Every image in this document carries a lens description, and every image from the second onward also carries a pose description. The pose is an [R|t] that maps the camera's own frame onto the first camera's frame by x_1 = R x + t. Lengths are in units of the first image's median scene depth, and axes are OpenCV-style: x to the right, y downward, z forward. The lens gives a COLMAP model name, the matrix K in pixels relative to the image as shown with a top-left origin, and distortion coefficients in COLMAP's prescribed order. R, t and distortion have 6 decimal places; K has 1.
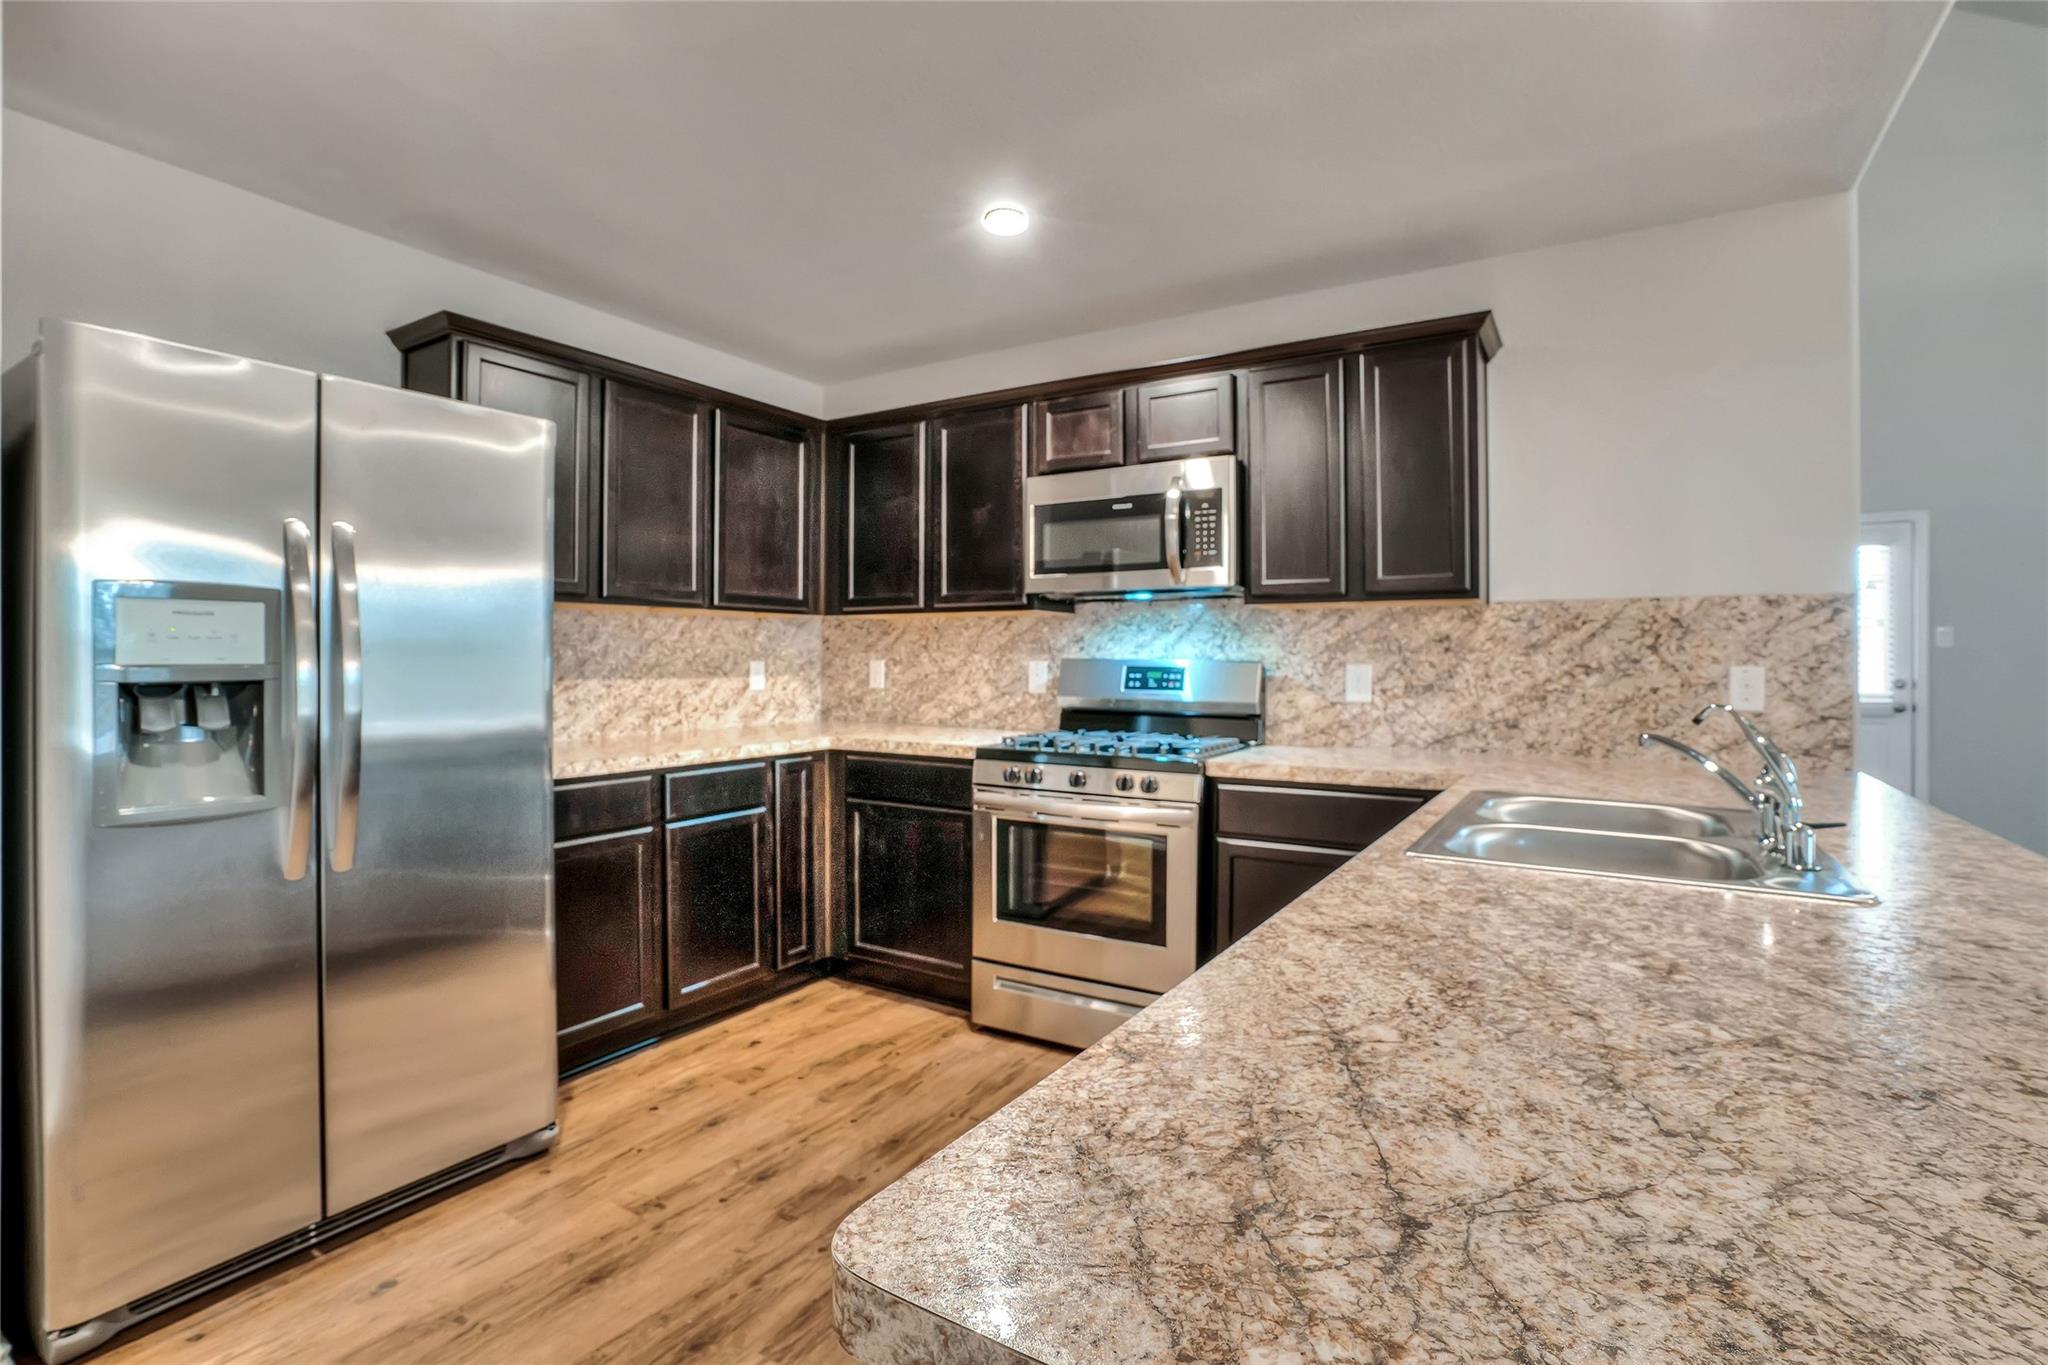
lens RADIAL K [[961.7, 0, 1011.9], [0, 961.7, 665.7], [0, 0, 1]] dist [-0.058128, 0.018624]
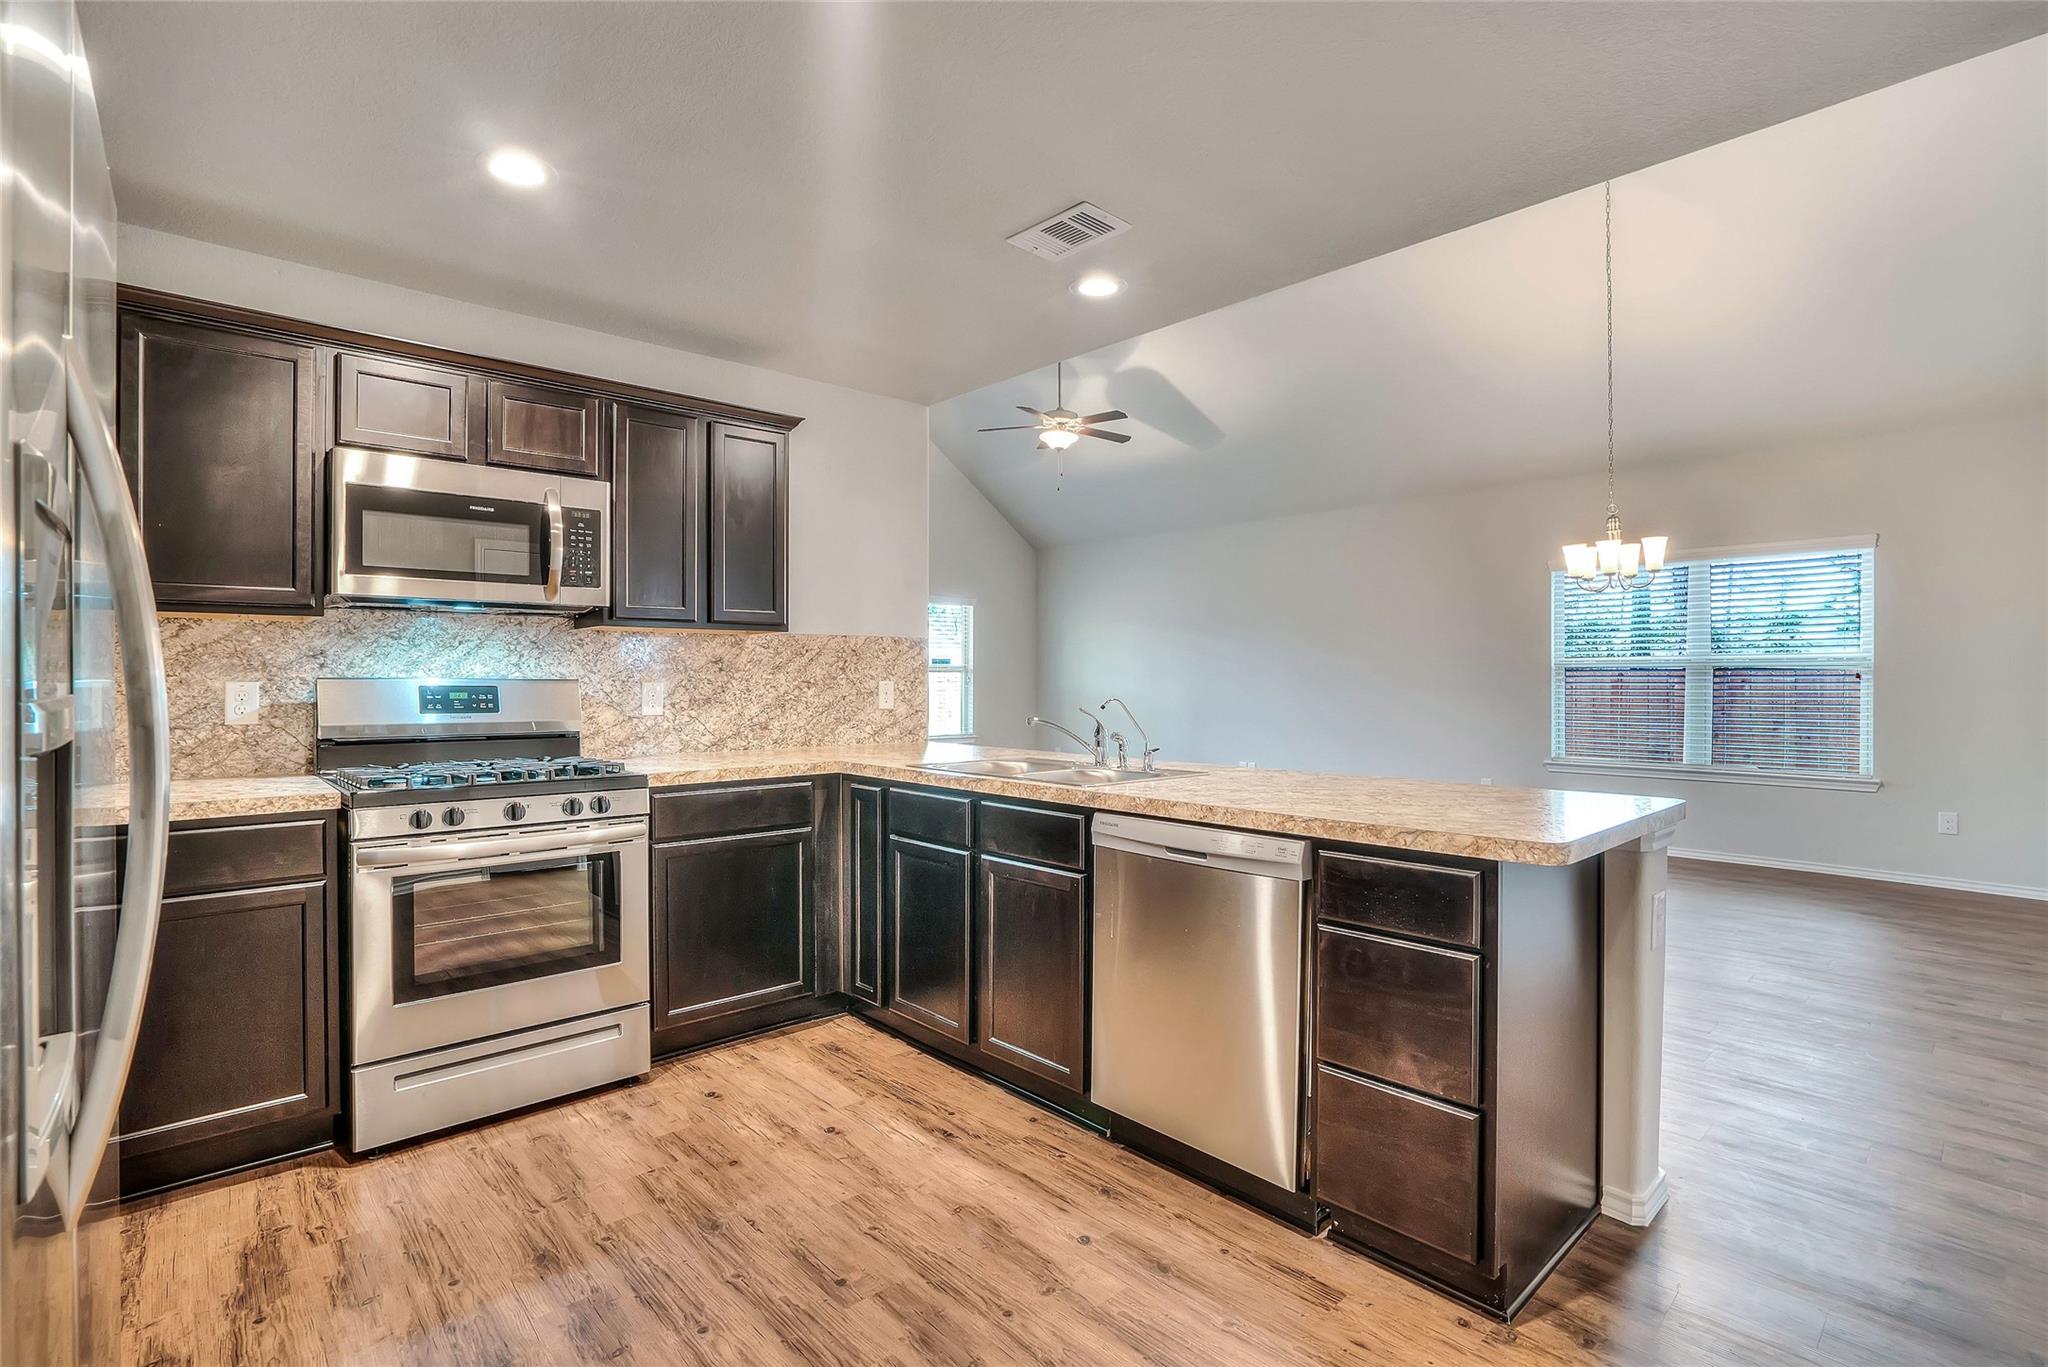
lens RADIAL K [[961.7, 0, 1012.7], [0, 961.7, 677.1], [0, 0, 1]] dist [-0.058128, 0.018624]
pose [[0.266727, -0.002870, 0.963768, -0.622270], [0.008165, 0.999966, 0.000718, -0.004659], [-0.963738, 0.007678, 0.266741, 0.293096]]
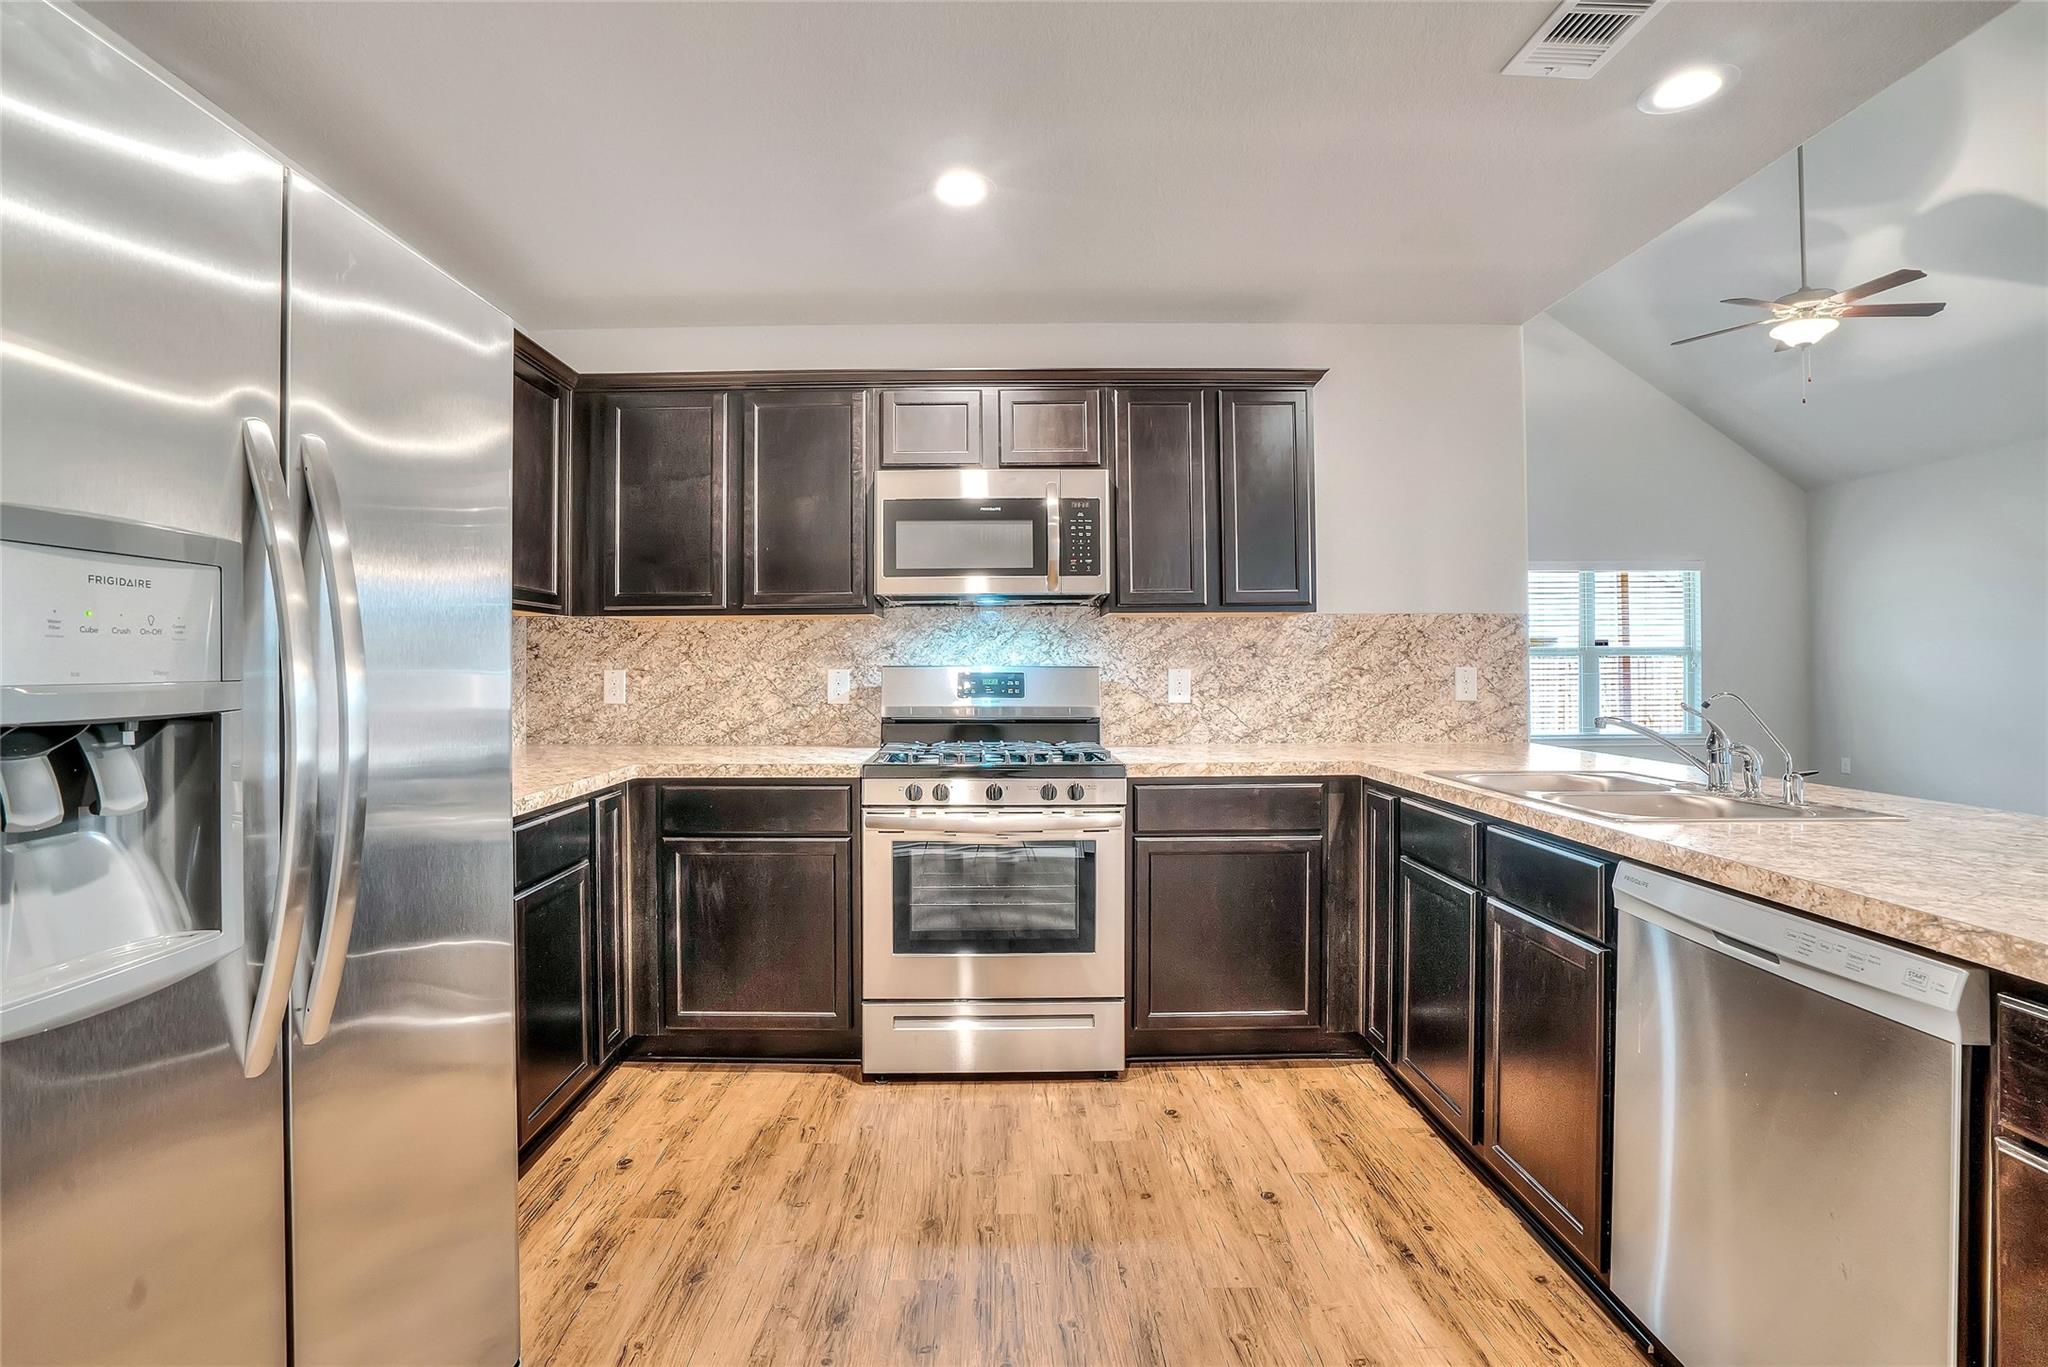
lens RADIAL K [[961.7, 0, 988.7], [0, 961.7, 655.5], [0, 0, 1]] dist [-0.058128, 0.018624]
pose [[0.850854, -0.001531, 0.525401, -0.411342], [0.011867, 0.999797, -0.016303, -0.001440], [-0.525269, 0.020106, 0.850699, 0.177863]]
